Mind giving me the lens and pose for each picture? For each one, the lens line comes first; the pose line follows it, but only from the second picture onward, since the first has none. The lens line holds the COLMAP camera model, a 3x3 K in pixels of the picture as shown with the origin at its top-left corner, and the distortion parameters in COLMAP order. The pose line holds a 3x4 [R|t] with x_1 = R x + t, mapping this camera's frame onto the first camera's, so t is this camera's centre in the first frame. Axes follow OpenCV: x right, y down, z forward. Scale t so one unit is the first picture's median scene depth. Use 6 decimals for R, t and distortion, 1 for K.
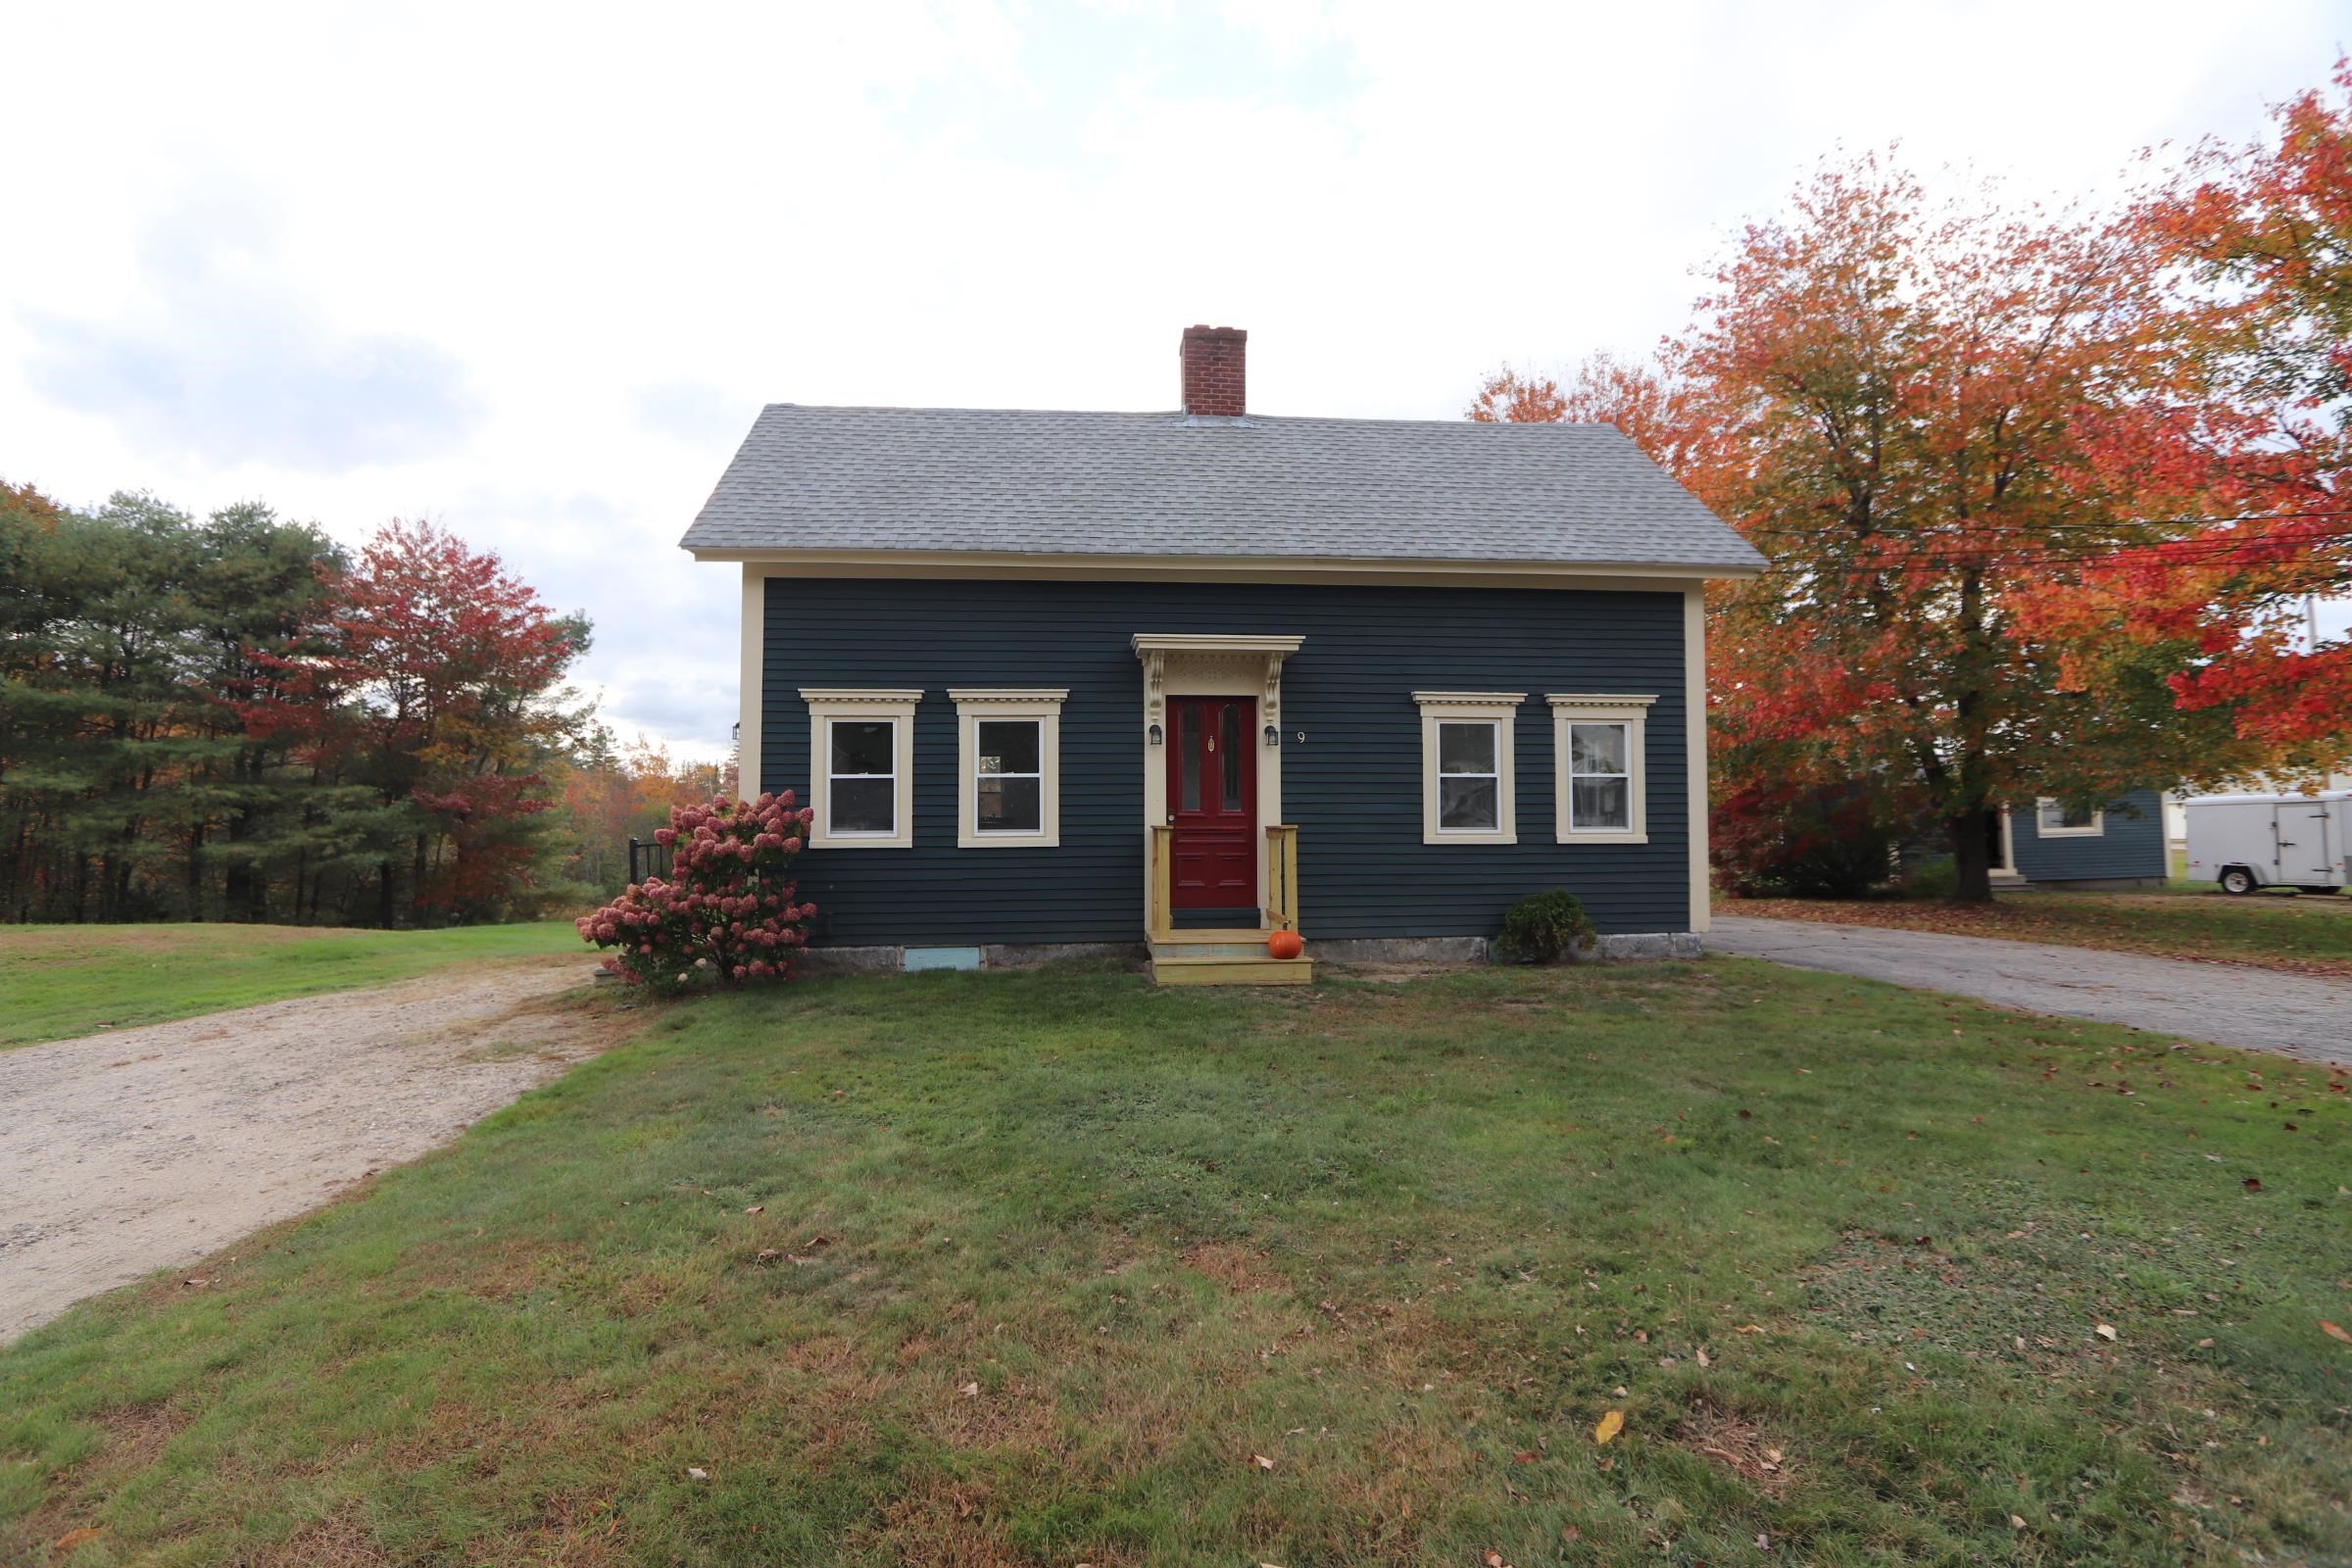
lens RADIAL K [[1020.6, 0, 1169.2], [0, 1020.6, 802.8], [0, 0, 1]] dist [0.000713, 0.000457]
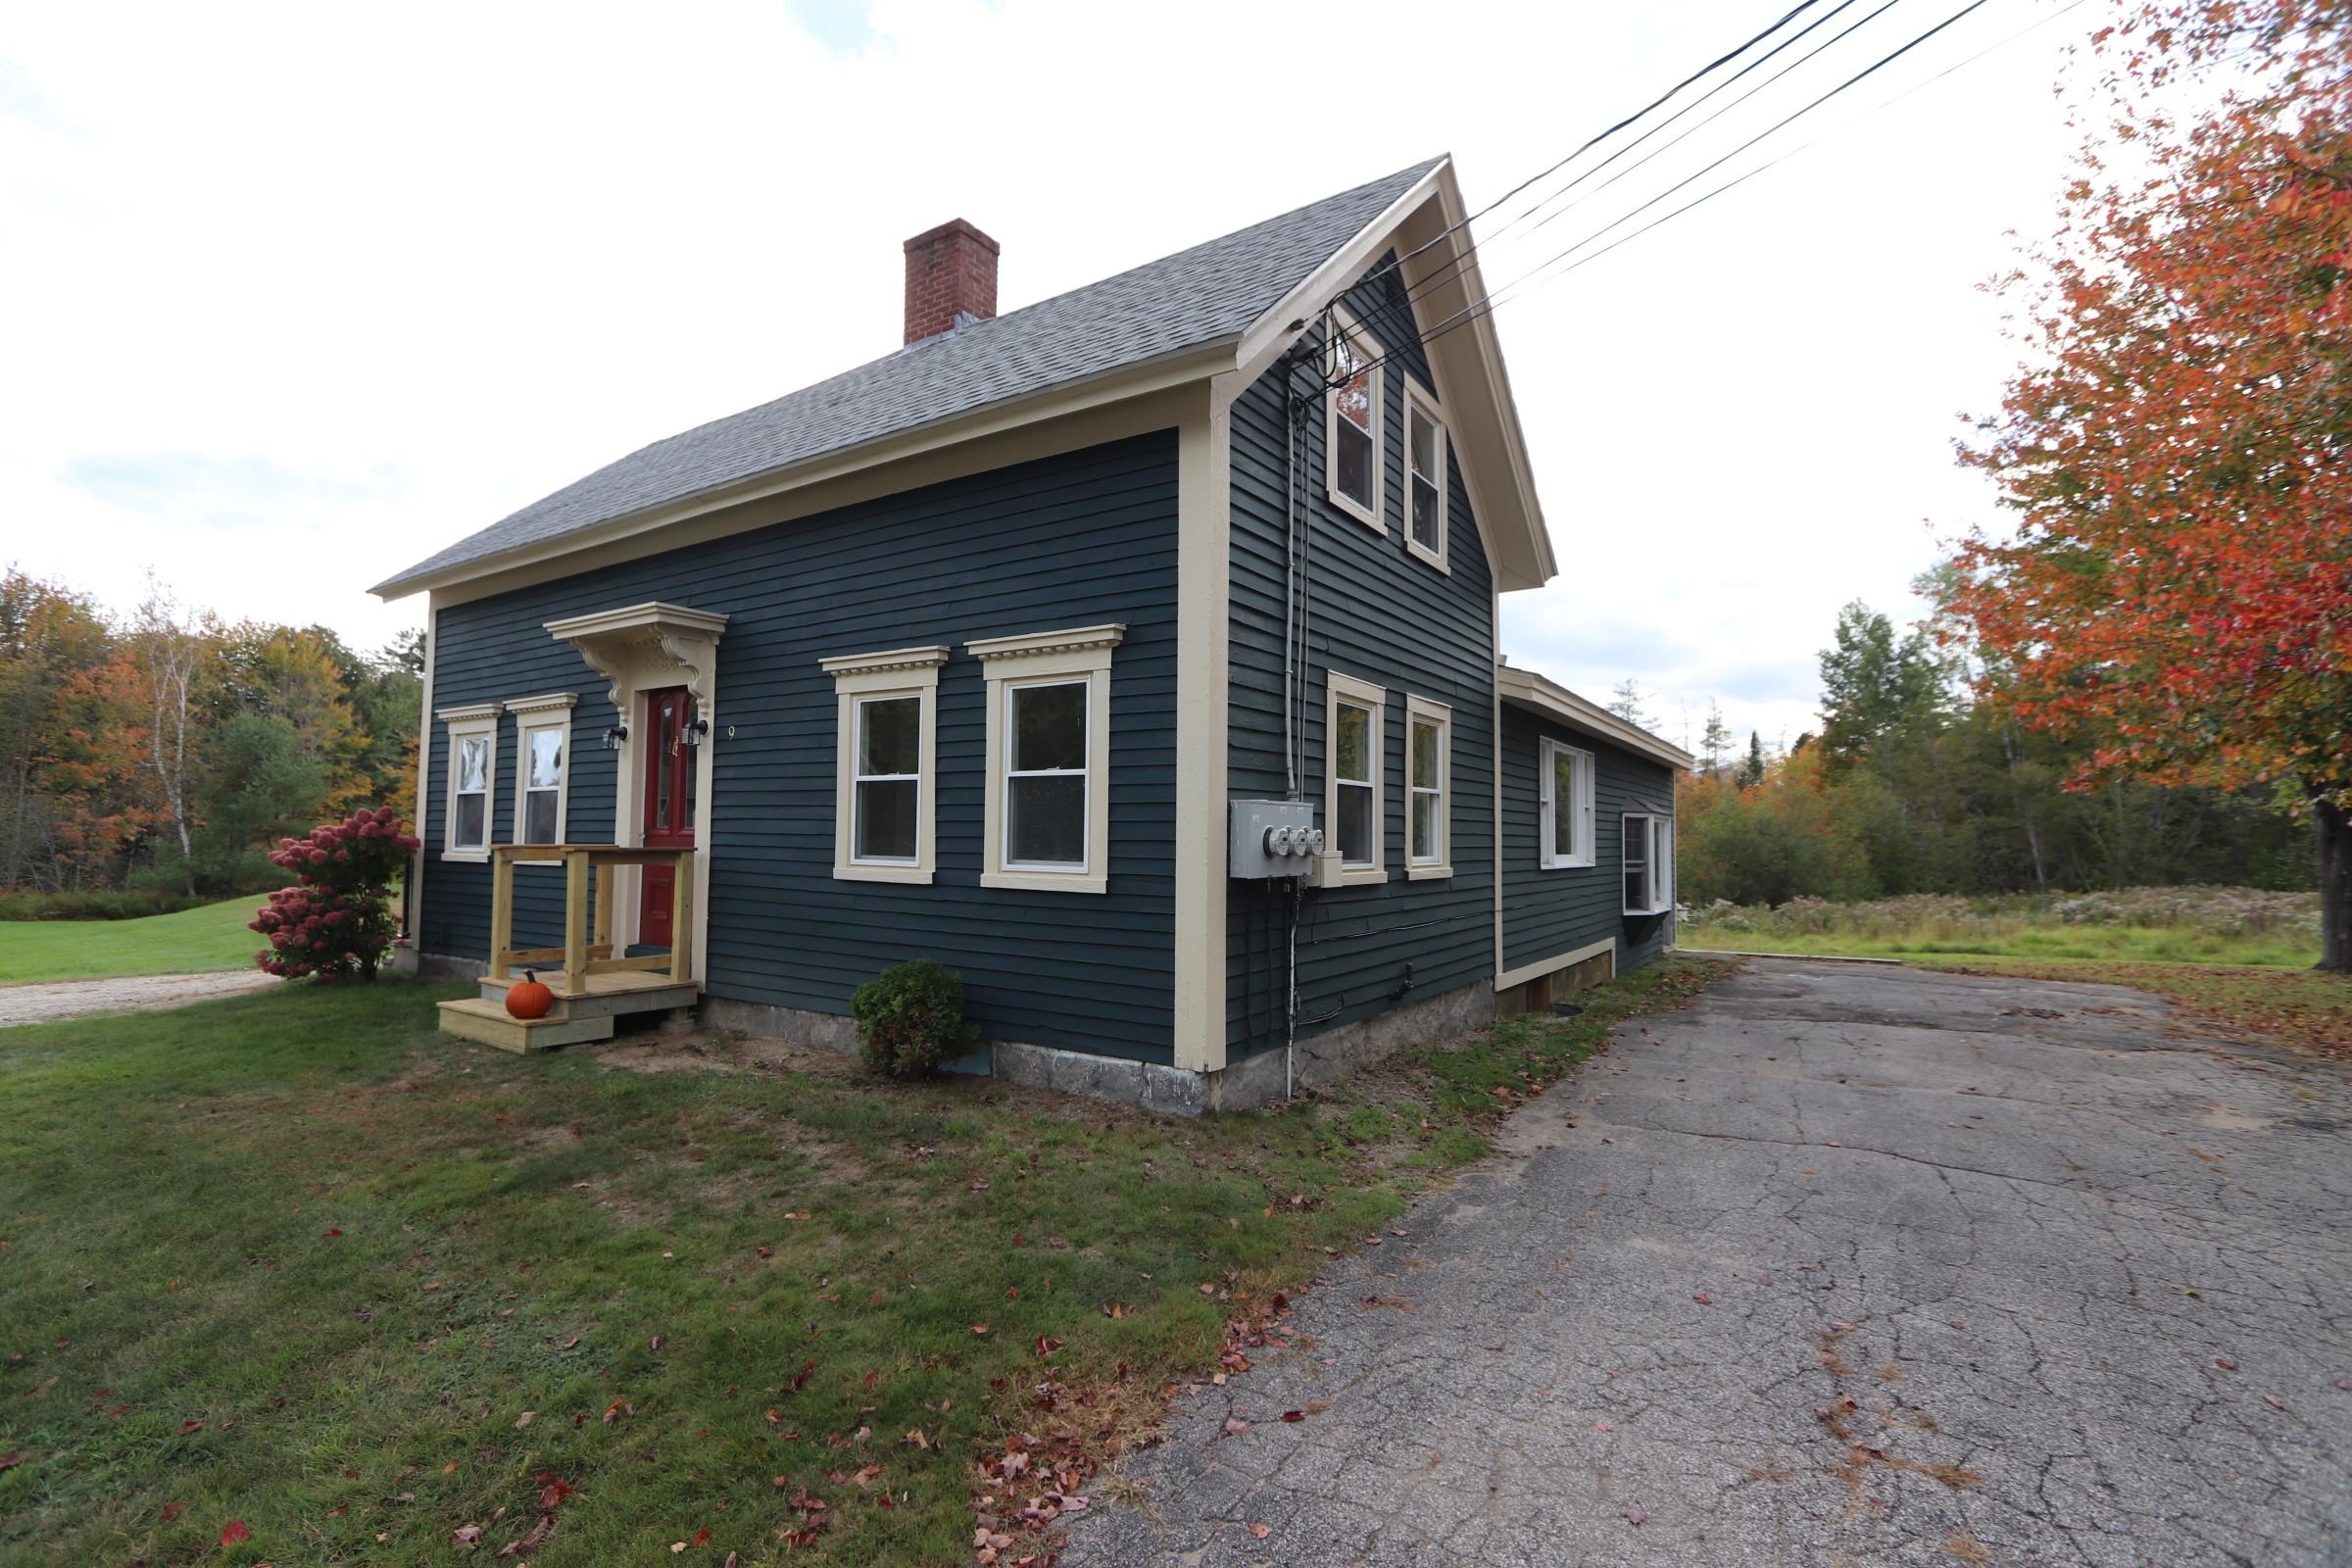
lens RADIAL K [[1080.9, 0, 1157.0], [0, 1080.9, 783.6], [0, 0, 1]] dist [-0.013609, -0.000565]
pose [[0.773617, -0.017587, -0.633409, 0.733349], [-0.000822, 0.999586, -0.028757, -0.002470], [0.633653, 0.022768, 0.773283, 0.478973]]
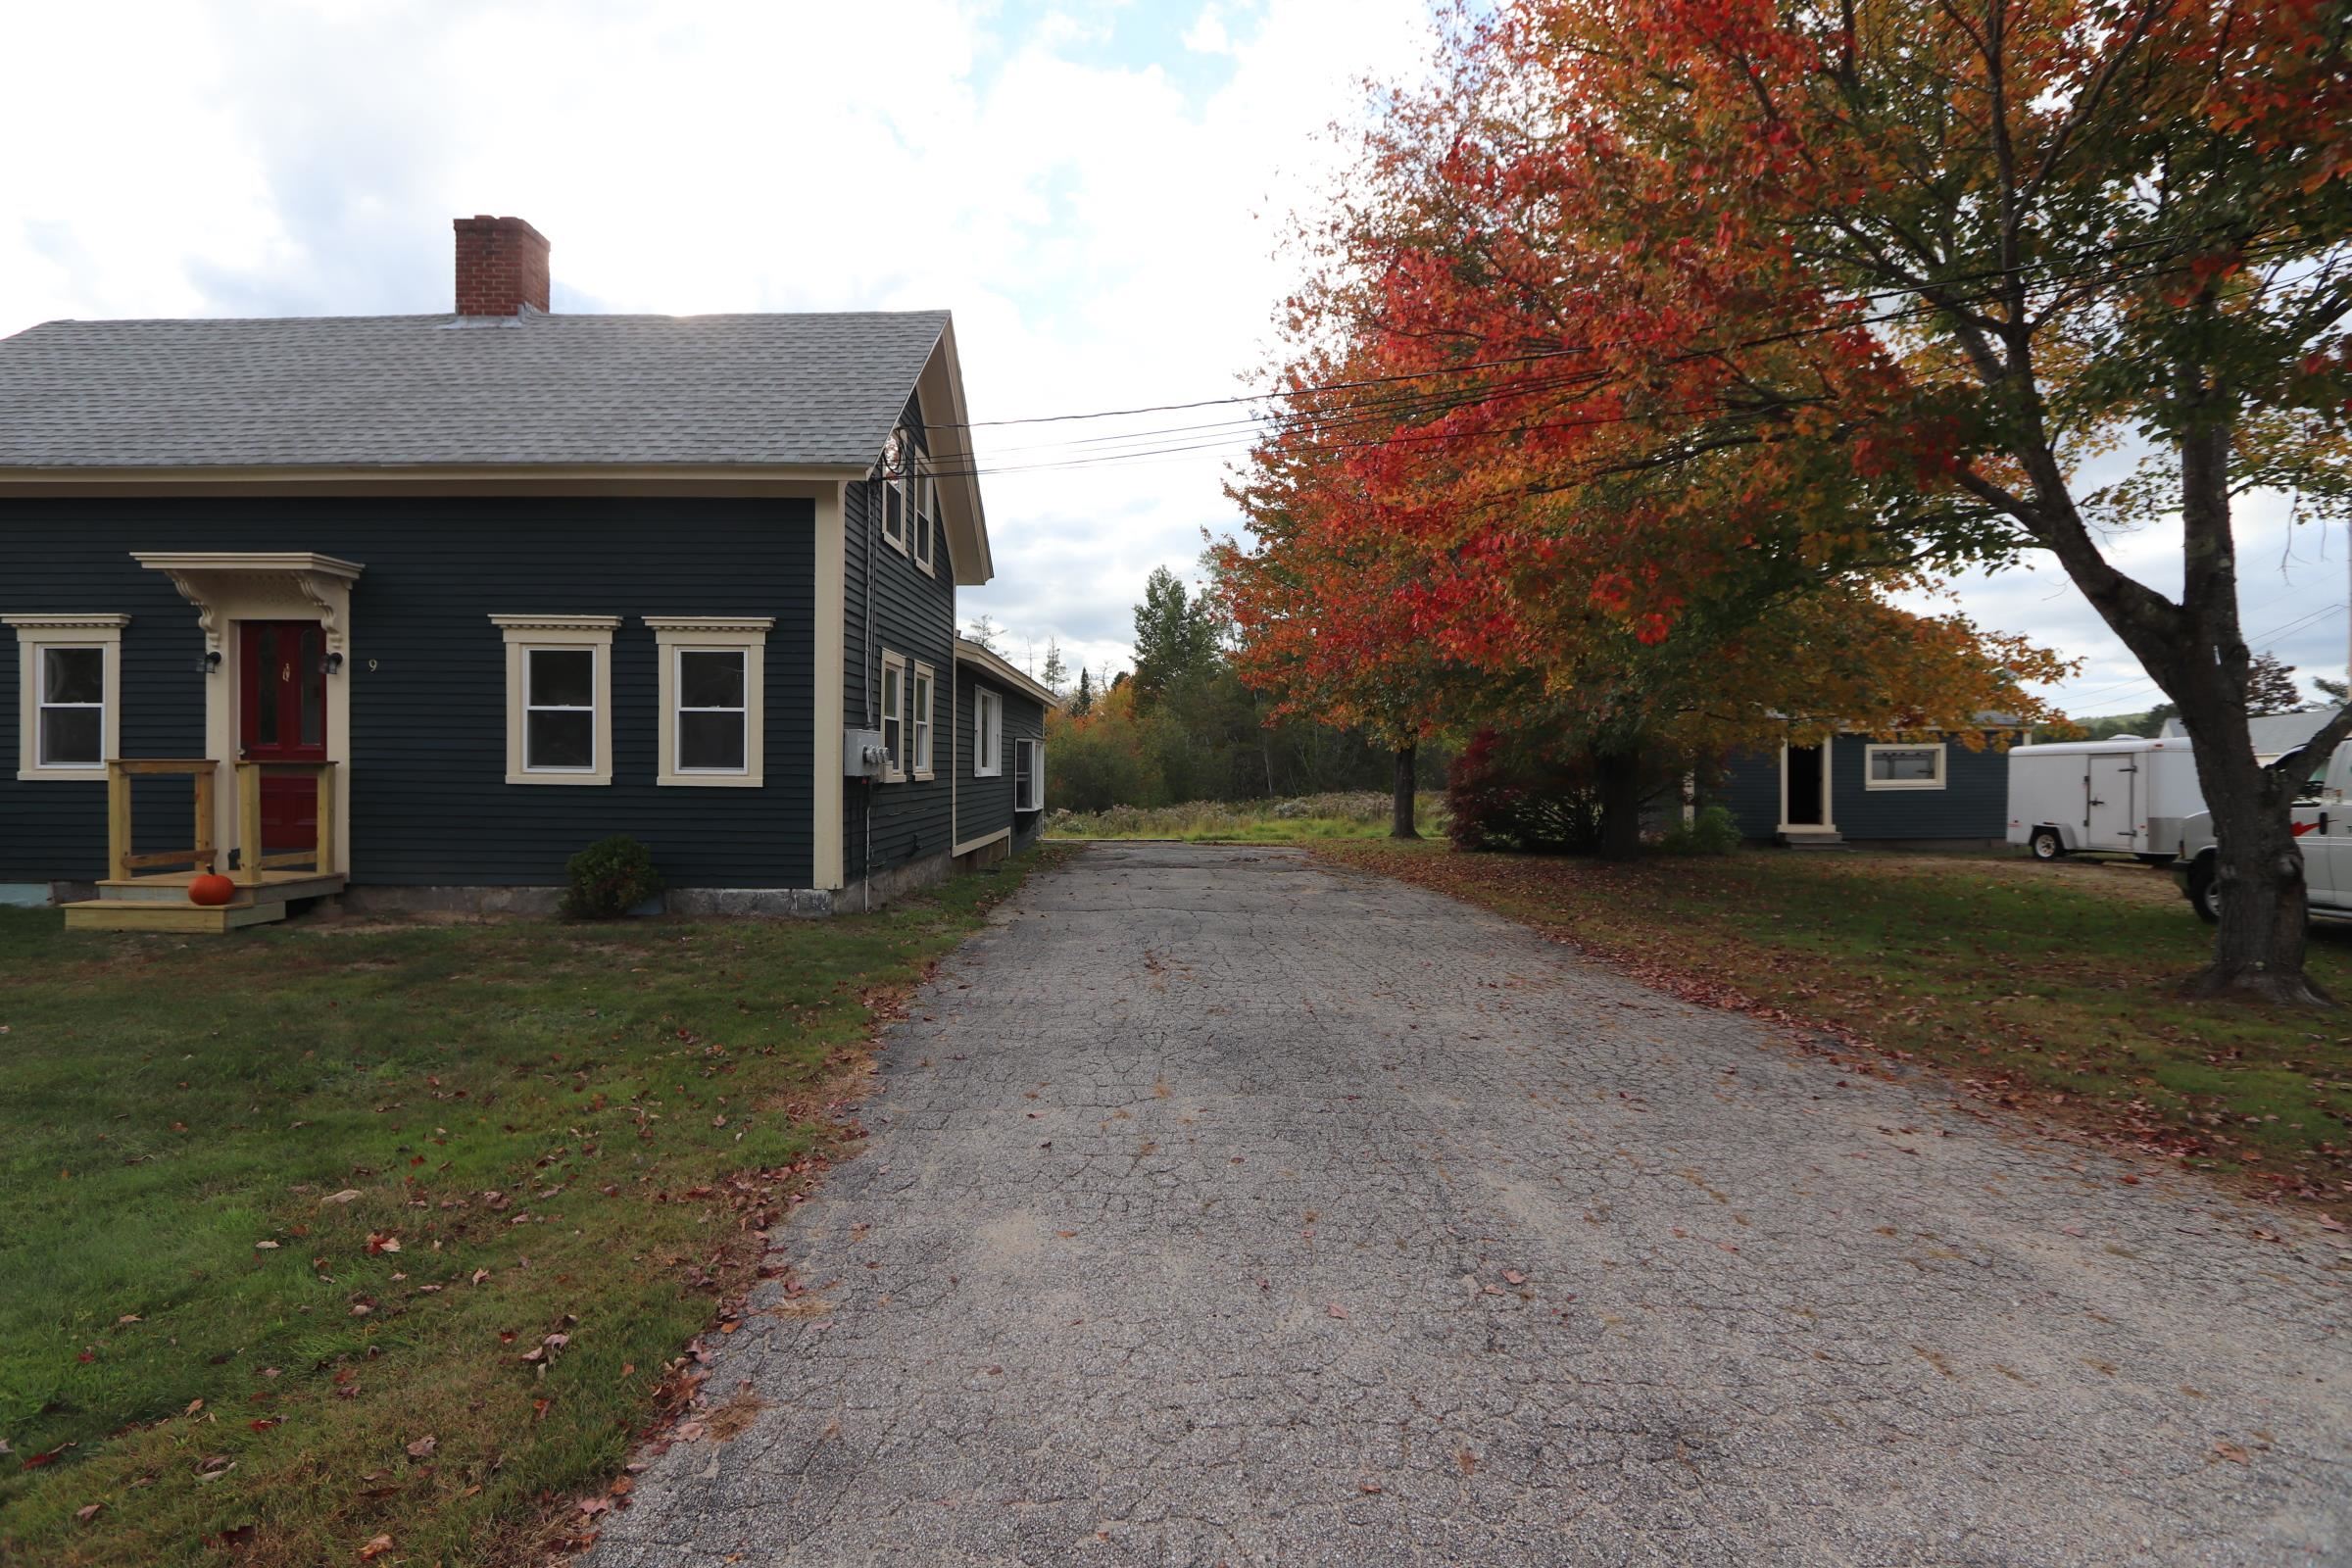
lens RADIAL K [[1080.9, 0, 1174.9], [0, 1080.9, 766.4], [0, 0, 1]] dist [-0.013609, -0.000565]
pose [[0.995692, 0.013044, -0.091802, 0.772524], [-0.010912, 0.999660, 0.023690, -0.003330], [0.092080, -0.022586, 0.995495, 0.089831]]
